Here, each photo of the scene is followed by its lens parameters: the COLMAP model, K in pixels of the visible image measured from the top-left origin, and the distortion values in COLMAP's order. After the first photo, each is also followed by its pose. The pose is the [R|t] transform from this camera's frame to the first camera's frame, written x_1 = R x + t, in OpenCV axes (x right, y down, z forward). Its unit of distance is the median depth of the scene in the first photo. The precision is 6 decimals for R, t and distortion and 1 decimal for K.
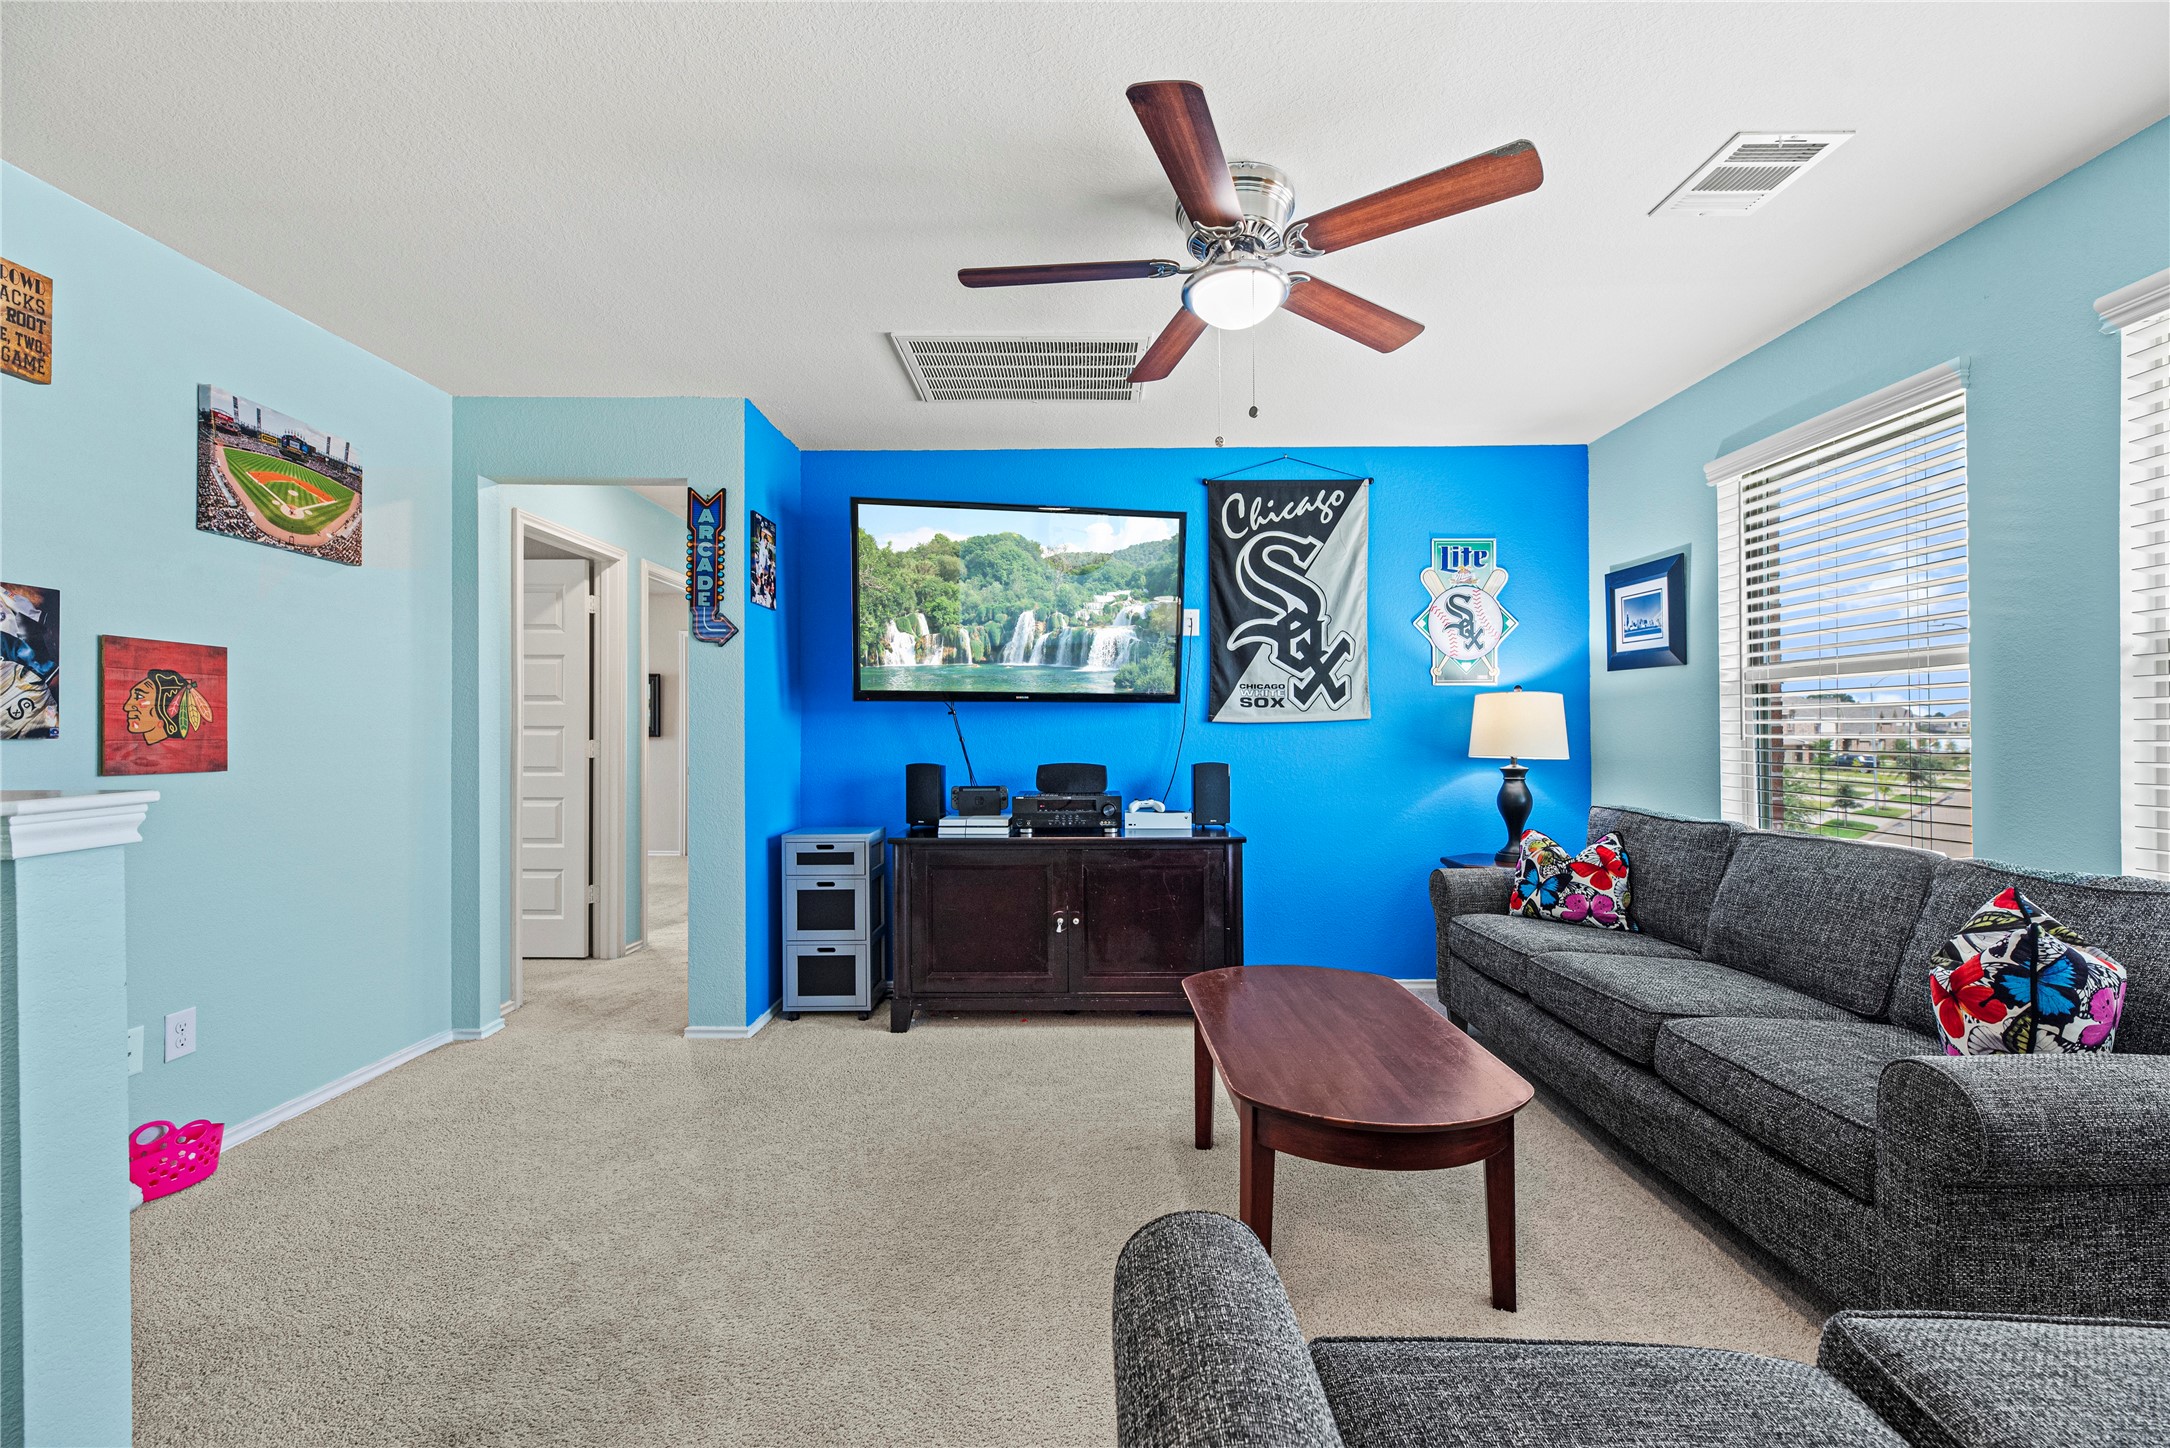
lens RADIAL K [[881.3, 0, 1087.6], [0, 881.3, 729.7], [0, 0, 1]] dist [0.004197, -0.001197]
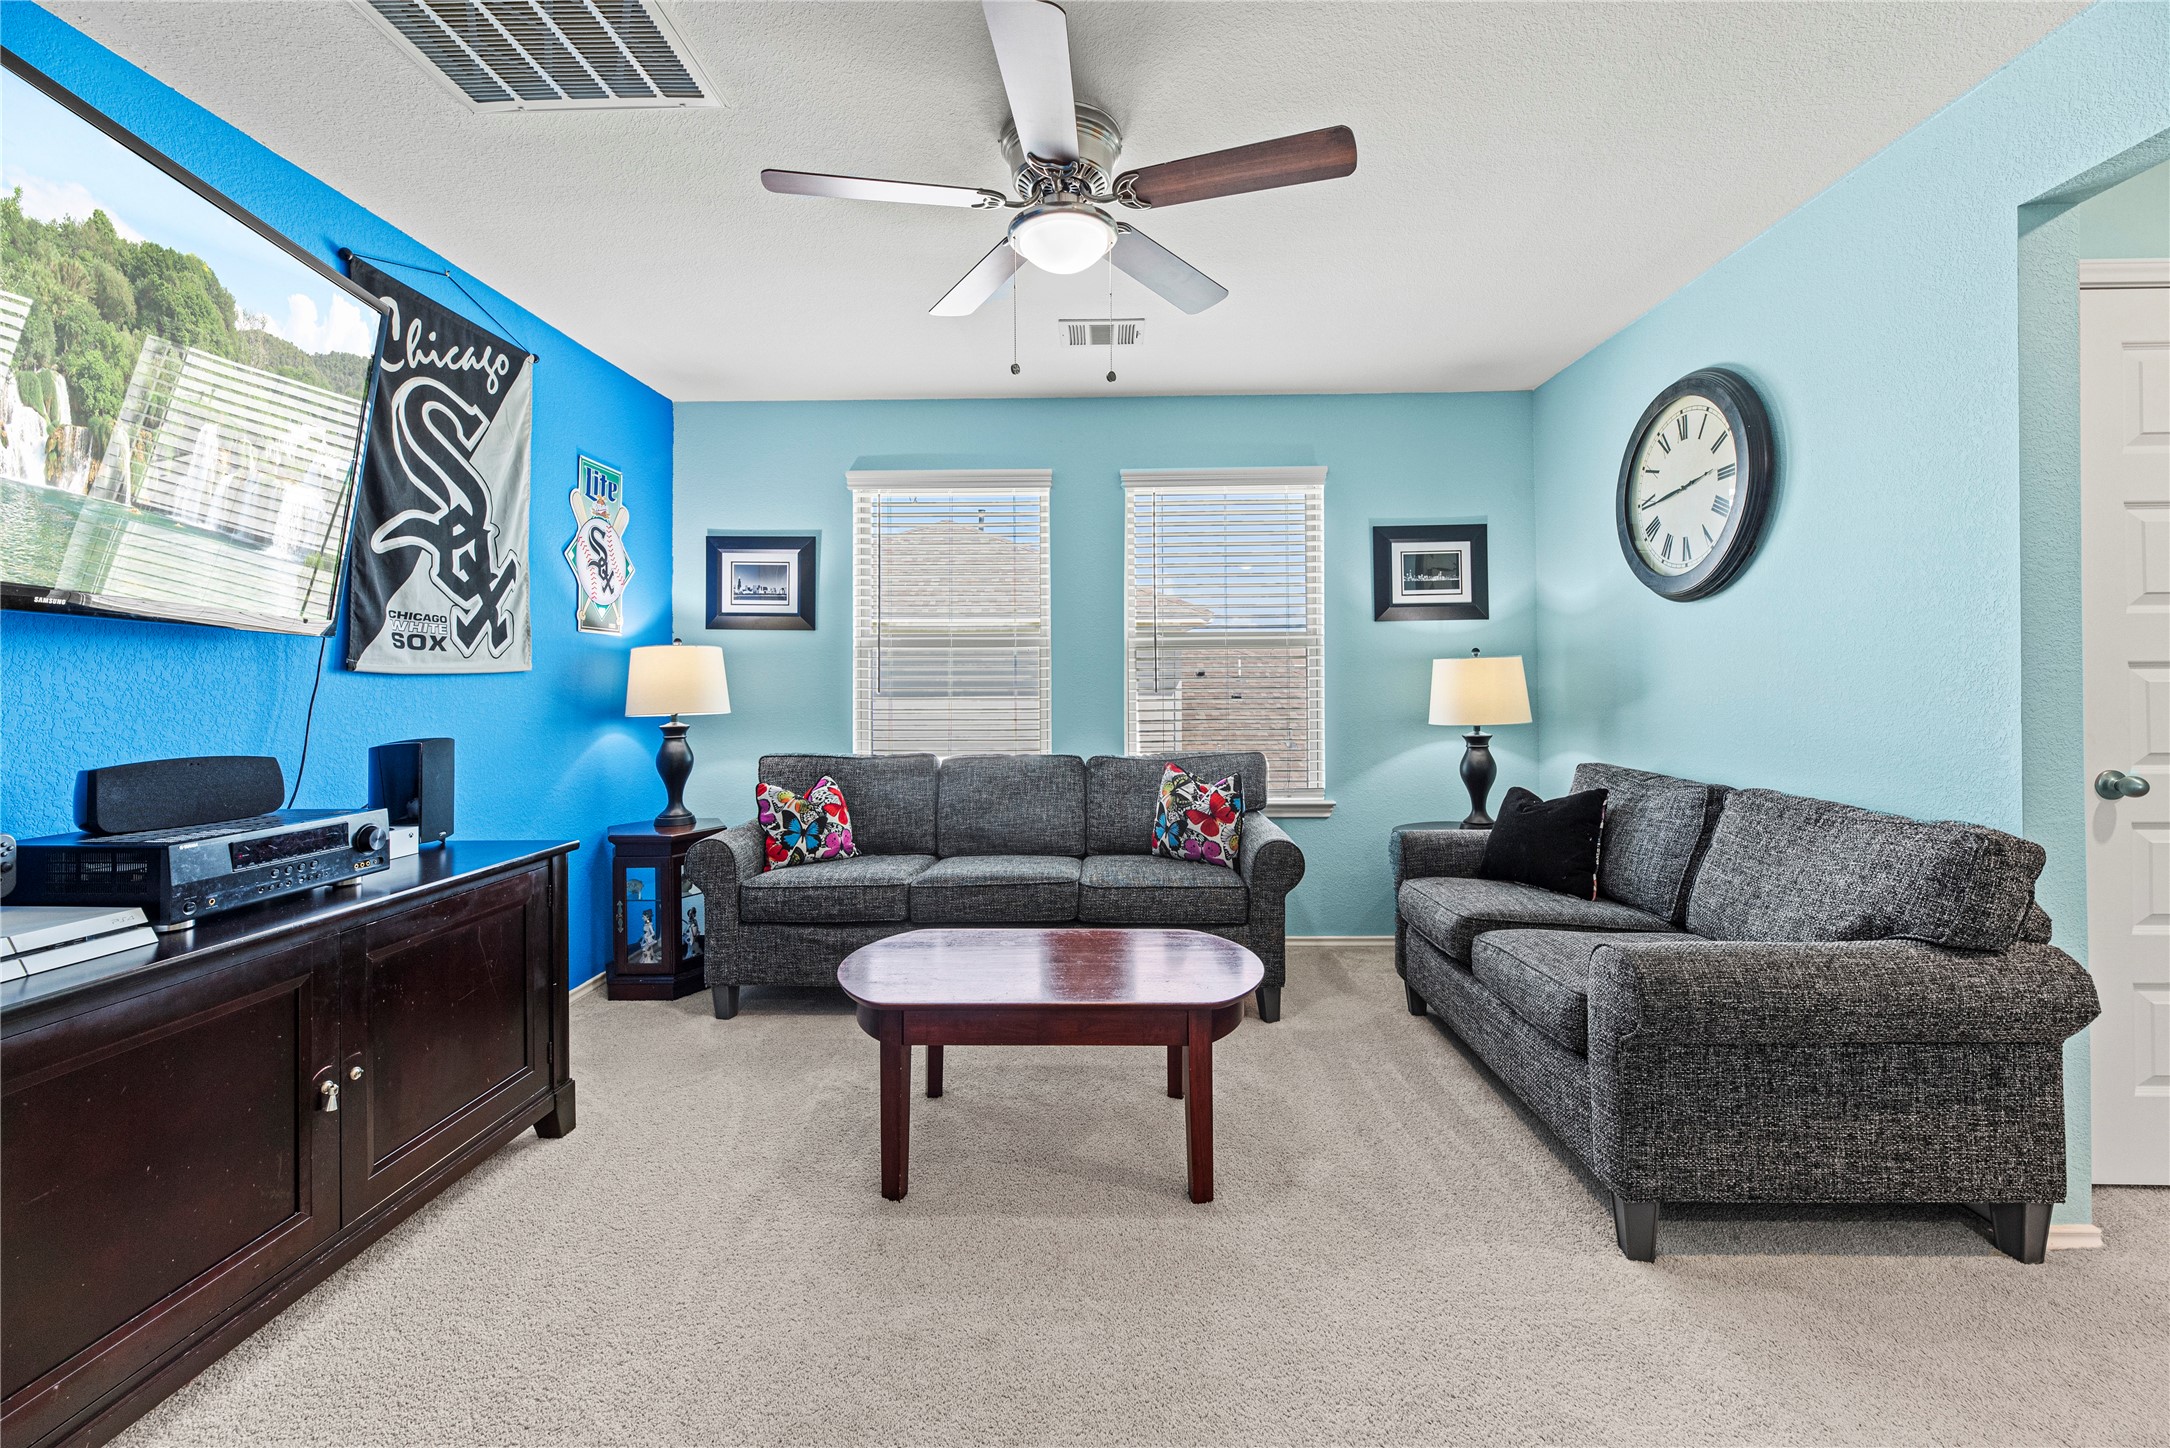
lens RADIAL K [[881.3, 0, 1098.3], [0, 881.3, 676.8], [0, 0, 1]] dist [0.004197, -0.001197]
pose [[0.032968, 0.011002, 0.999396, -0.422813], [0.003463, 0.999932, -0.011122, 0.003032], [-0.999450, 0.003827, 0.032928, 0.489227]]
